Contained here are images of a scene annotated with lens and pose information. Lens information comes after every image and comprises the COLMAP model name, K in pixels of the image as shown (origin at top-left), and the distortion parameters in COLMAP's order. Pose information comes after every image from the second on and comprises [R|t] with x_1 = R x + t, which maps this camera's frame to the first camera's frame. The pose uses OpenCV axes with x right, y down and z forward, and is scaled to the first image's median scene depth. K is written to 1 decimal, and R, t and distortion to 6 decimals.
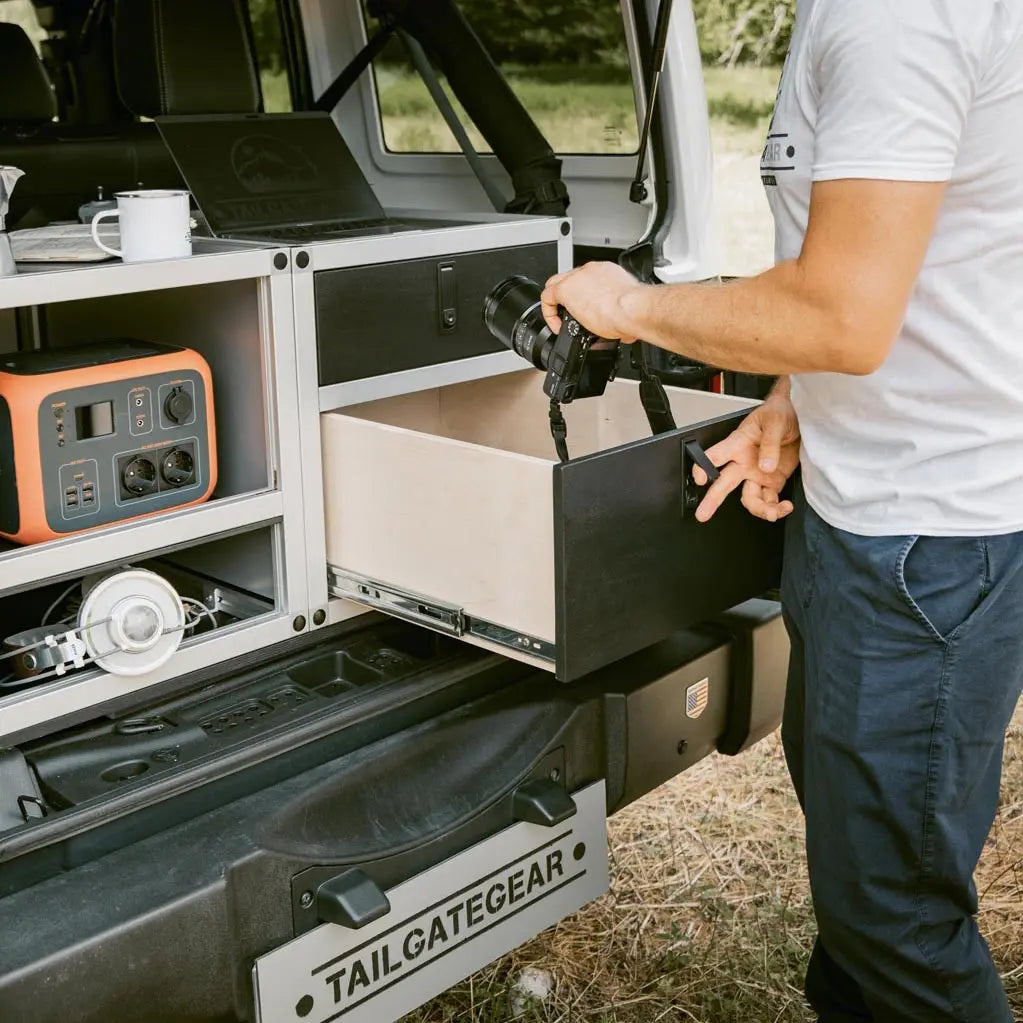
lens RADIAL K [[1380.9, 0, 464.9], [0, 1380.9, 398.1], [0, 0, 1]] dist [-0.098453, 0.071371]
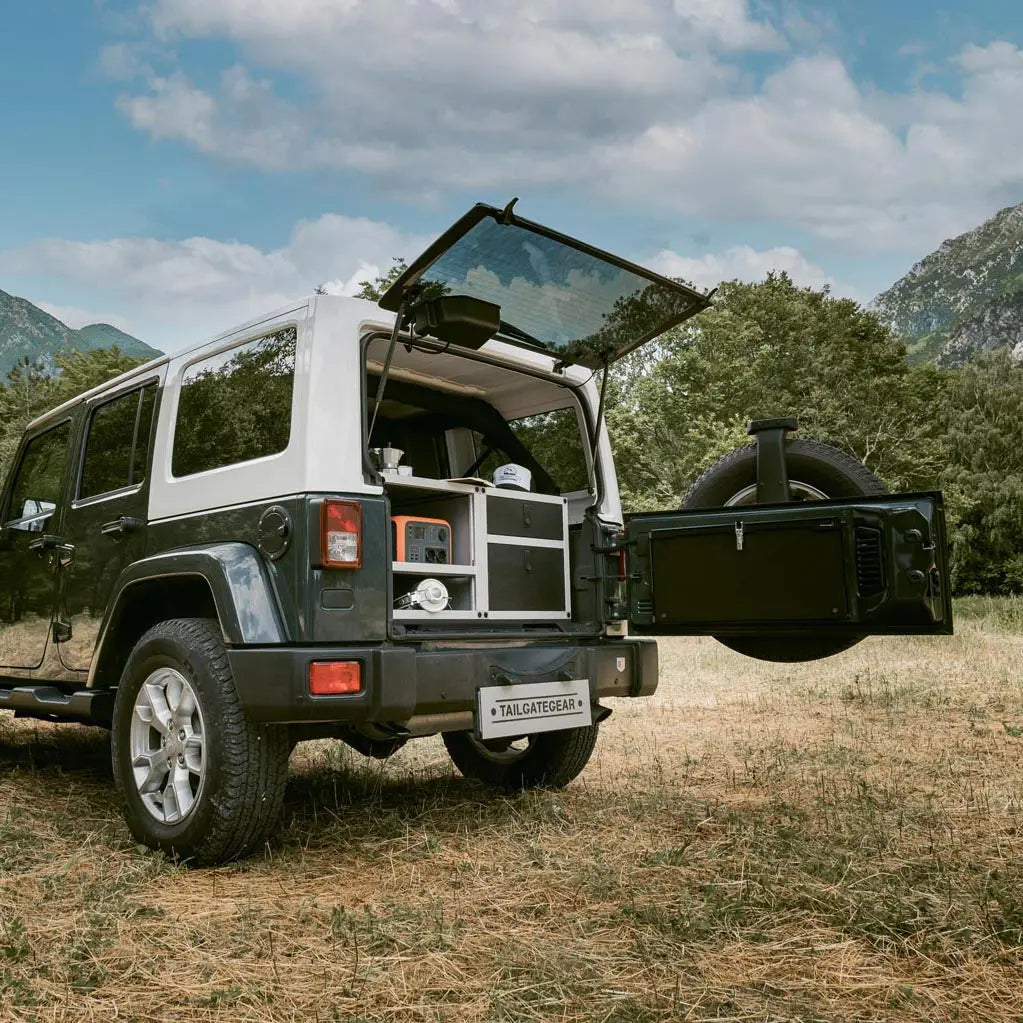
lens RADIAL K [[975.0, 0, 416.5], [0, 975.0, 509.9], [0, 0, 1]] dist [0.005574, 0.001645]
pose [[0.999557, 0.011731, -0.027340, -0.208796], [-0.019749, 0.948934, -0.314856, 0.629352], [0.022250, 0.315256, 0.948746, -1.048142]]
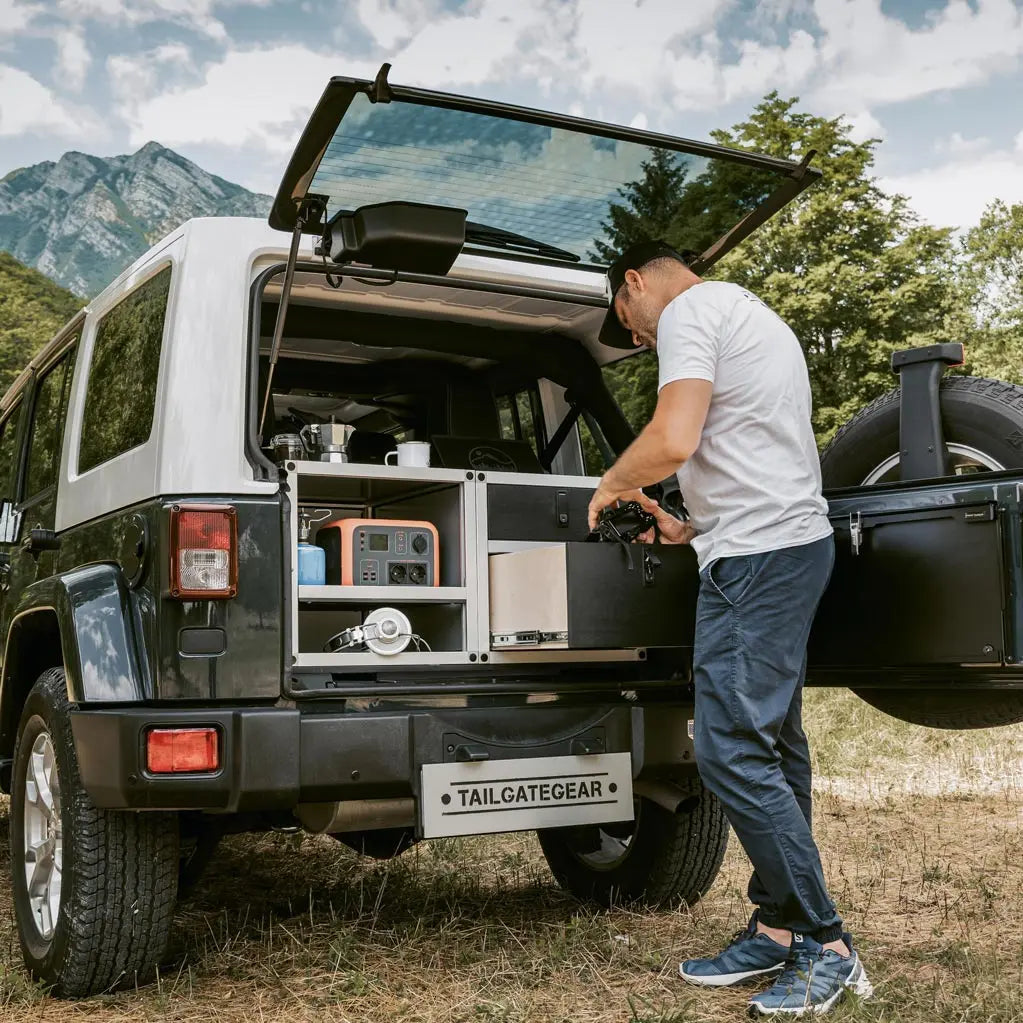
lens RADIAL K [[1450.8, 0, 467.2], [0, 1450.8, 513.6], [0, 0, 1]] dist [0.007403, 0.028046]
pose [[0.960028, -0.017648, -0.279347, 0.483257], [-0.063771, 0.957972, -0.279683, 0.579045], [0.272542, 0.286318, 0.918555, -1.032510]]
